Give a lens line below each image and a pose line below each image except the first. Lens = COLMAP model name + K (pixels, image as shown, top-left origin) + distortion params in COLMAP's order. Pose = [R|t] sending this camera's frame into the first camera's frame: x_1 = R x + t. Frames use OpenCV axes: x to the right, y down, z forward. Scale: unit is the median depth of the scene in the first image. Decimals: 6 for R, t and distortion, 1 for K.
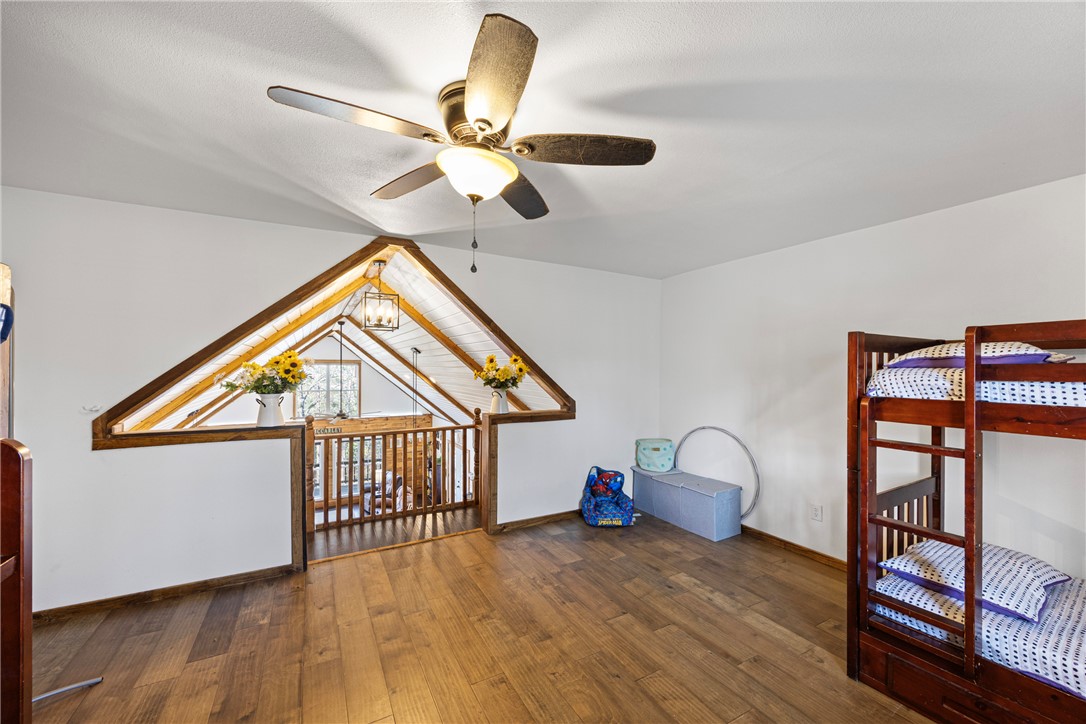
lens RADIAL K [[416.9, 0, 541.7], [0, 416.9, 366.8], [0, 0, 1]] dist [0.000012, -0.000093]
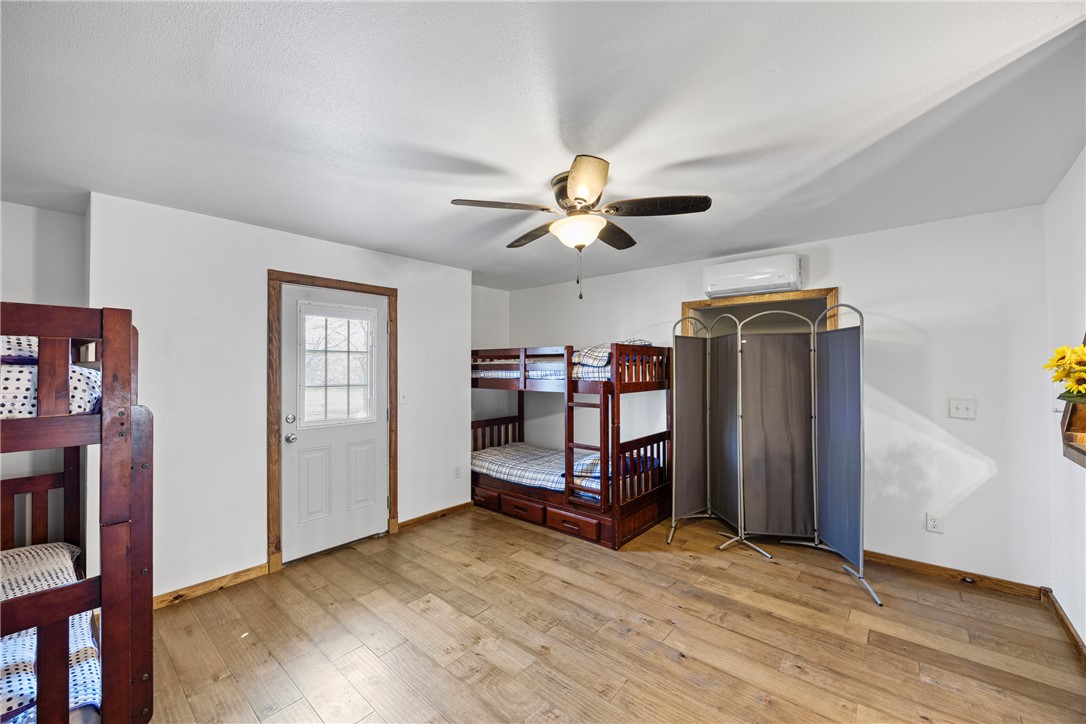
lens RADIAL K [[416.9, 0, 541.7], [0, 416.9, 366.8], [0, 0, 1]] dist [0.000012, -0.000093]
pose [[-0.938781, 0.003969, -0.344492, 0.364640], [0.005858, 0.999973, -0.004445, 0.018961], [0.344465, -0.006191, -0.938779, 1.871085]]
